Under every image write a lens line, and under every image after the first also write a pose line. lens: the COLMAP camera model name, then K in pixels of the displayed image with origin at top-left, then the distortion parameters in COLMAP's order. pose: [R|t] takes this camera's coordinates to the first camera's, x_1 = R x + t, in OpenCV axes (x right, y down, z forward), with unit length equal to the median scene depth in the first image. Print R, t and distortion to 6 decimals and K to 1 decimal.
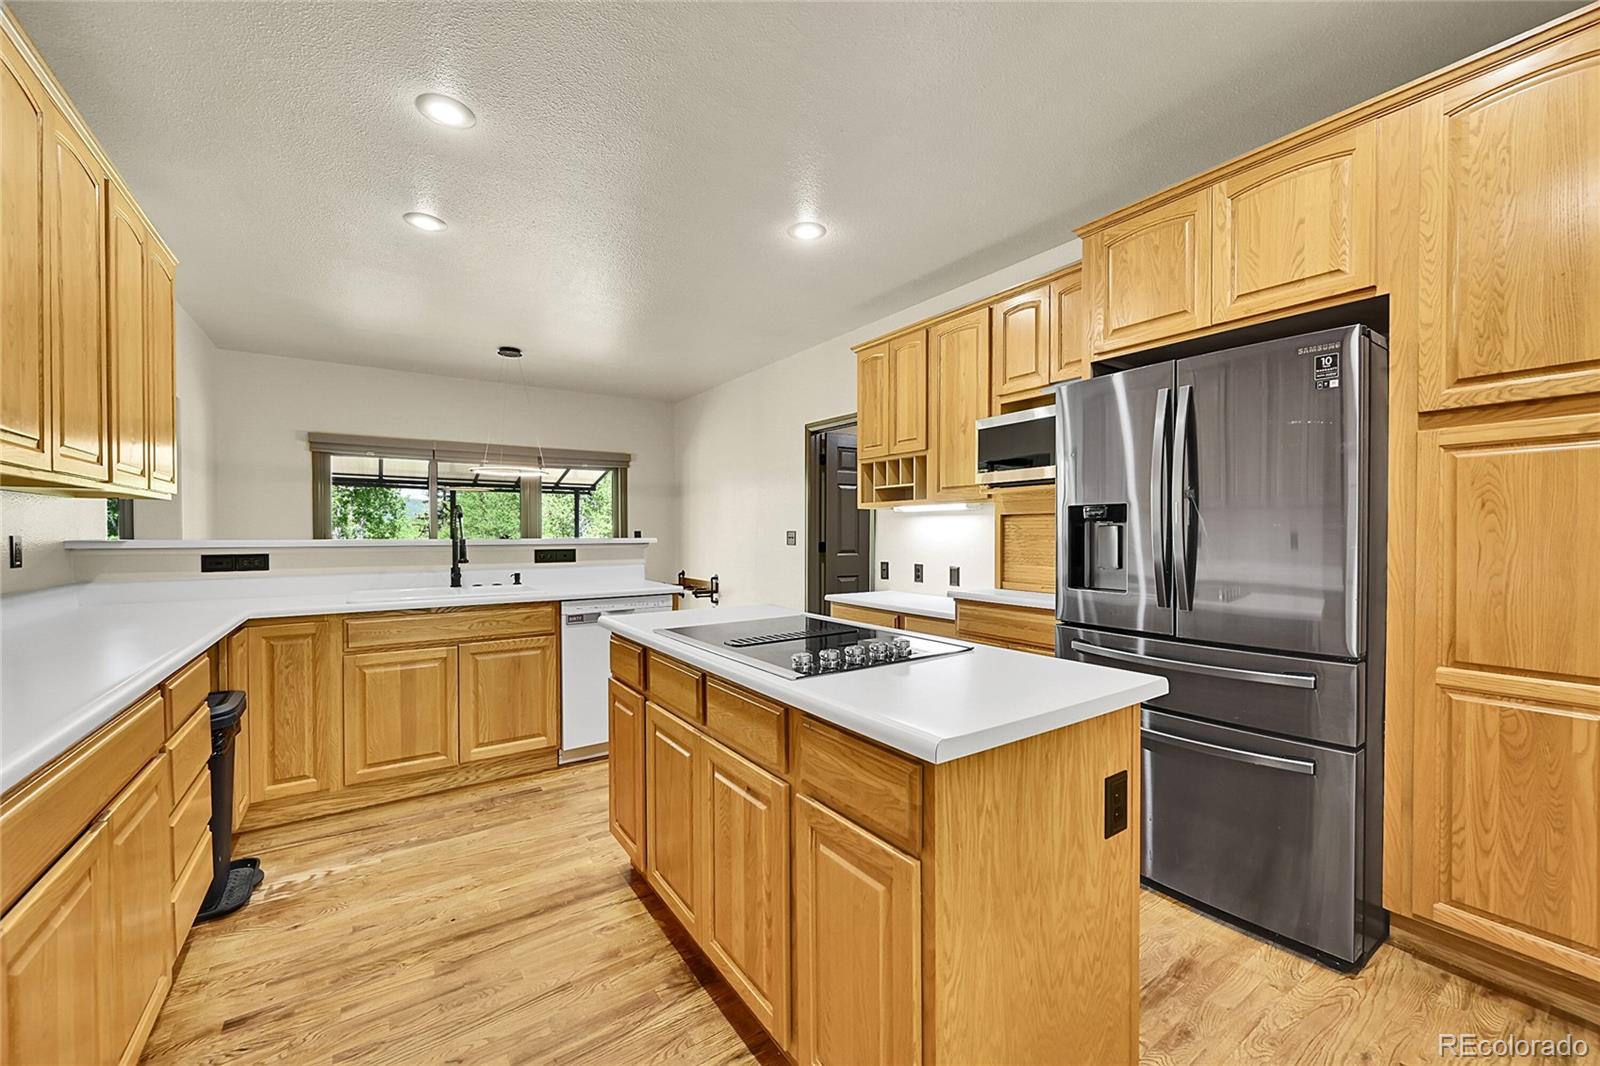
lens RADIAL K [[626.1, 0, 801.7], [0, 626.1, 532.2], [0, 0, 1]] dist [0.000546, 0.000452]
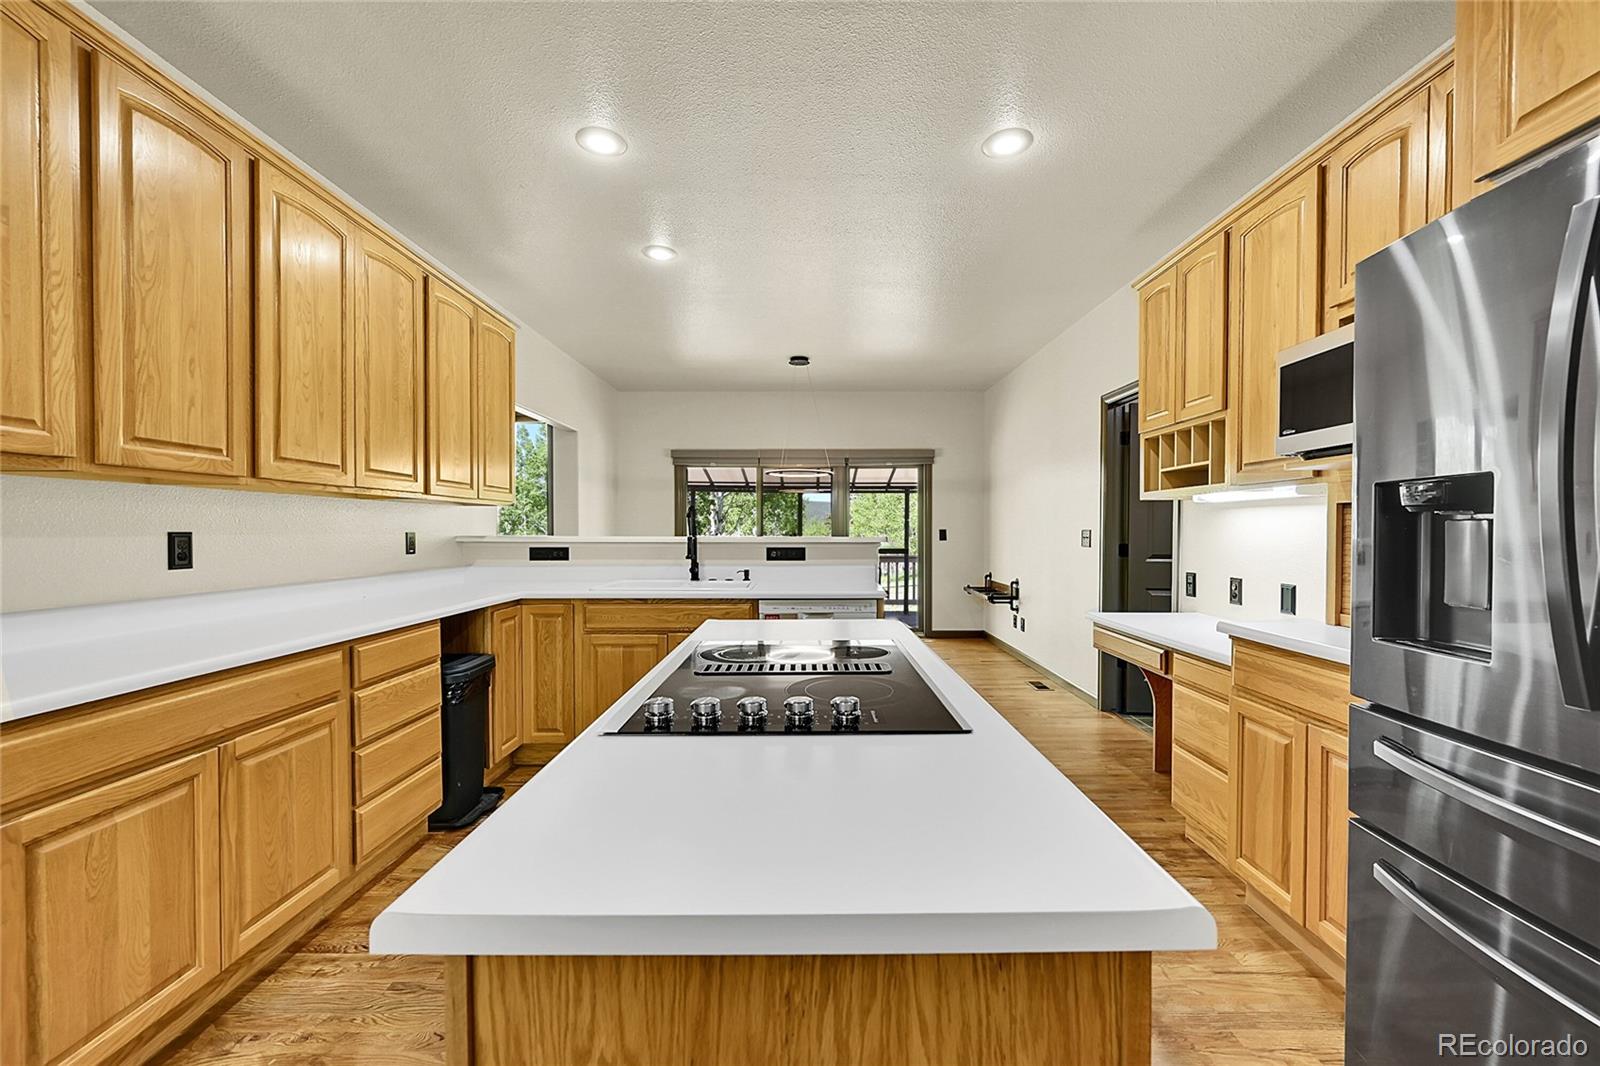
lens RADIAL K [[626.1, 0, 799.5], [0, 626.1, 535.3], [0, 0, 1]] dist [0.000546, 0.000452]
pose [[0.828162, 0.006172, -0.560454, 0.189250], [-0.001775, 0.999963, 0.008389, -0.000871], [0.560485, -0.005952, 0.828143, 0.171430]]
